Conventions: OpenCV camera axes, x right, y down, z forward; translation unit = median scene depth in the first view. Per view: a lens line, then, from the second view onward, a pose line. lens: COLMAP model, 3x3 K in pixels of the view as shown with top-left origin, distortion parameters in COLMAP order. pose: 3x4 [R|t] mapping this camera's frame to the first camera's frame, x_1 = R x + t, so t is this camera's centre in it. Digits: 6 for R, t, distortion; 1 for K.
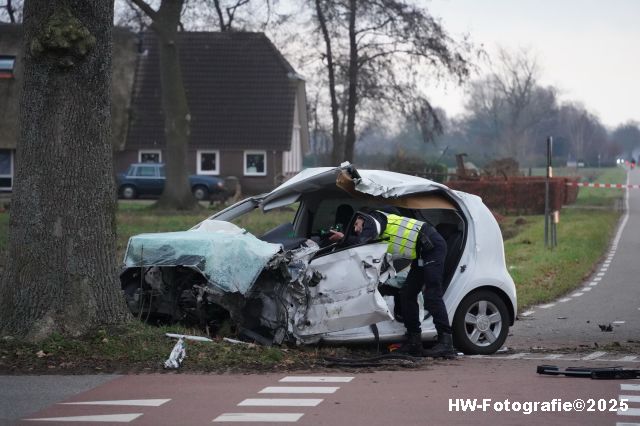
lens RADIAL K [[3936.7, 0, 320.0], [0, 3936.7, 213.0], [0, 0, 1]] dist [3.376315, 34.269586]
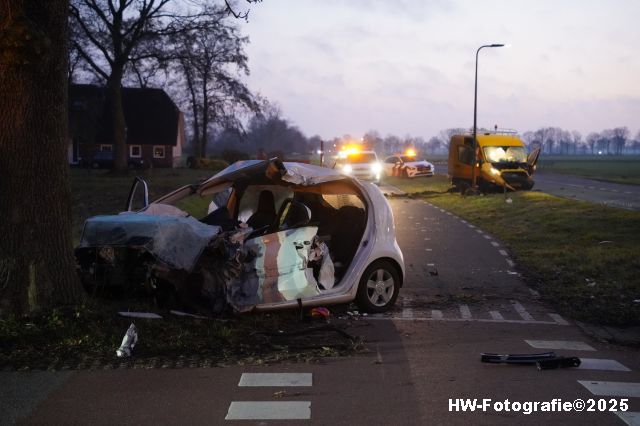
lens RADIAL K [[1363.2, 0, 320.0], [0, 1363.2, 213.0], [0, 0, 1]] dist [0.655931, 0.135049]
pose [[0.994027, 0.000489, 0.109136, -0.023870], [-0.004008, 0.999479, 0.032026, -0.008816], [-0.109063, -0.032272, 0.993511, 0.580976]]
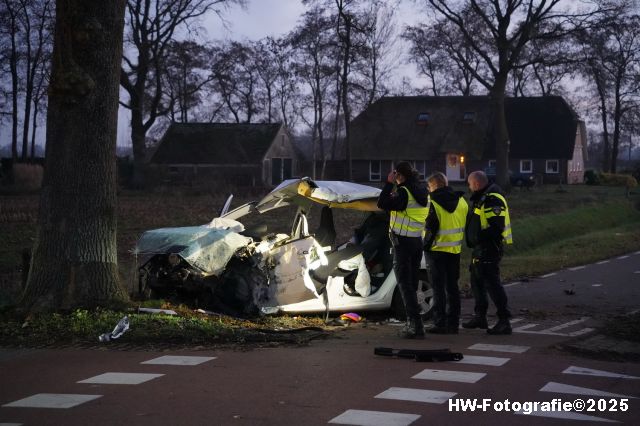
lens RADIAL K [[1618.8, 0, 320.0], [0, 1618.8, 213.0], [0, 0, 1]] dist [0.835480, 0.614912]
pose [[0.969727, 0.007633, -0.244074, 0.141274], [-0.003165, 0.999820, 0.018691, -0.010369], [0.244172, -0.017353, 0.969577, 0.465806]]
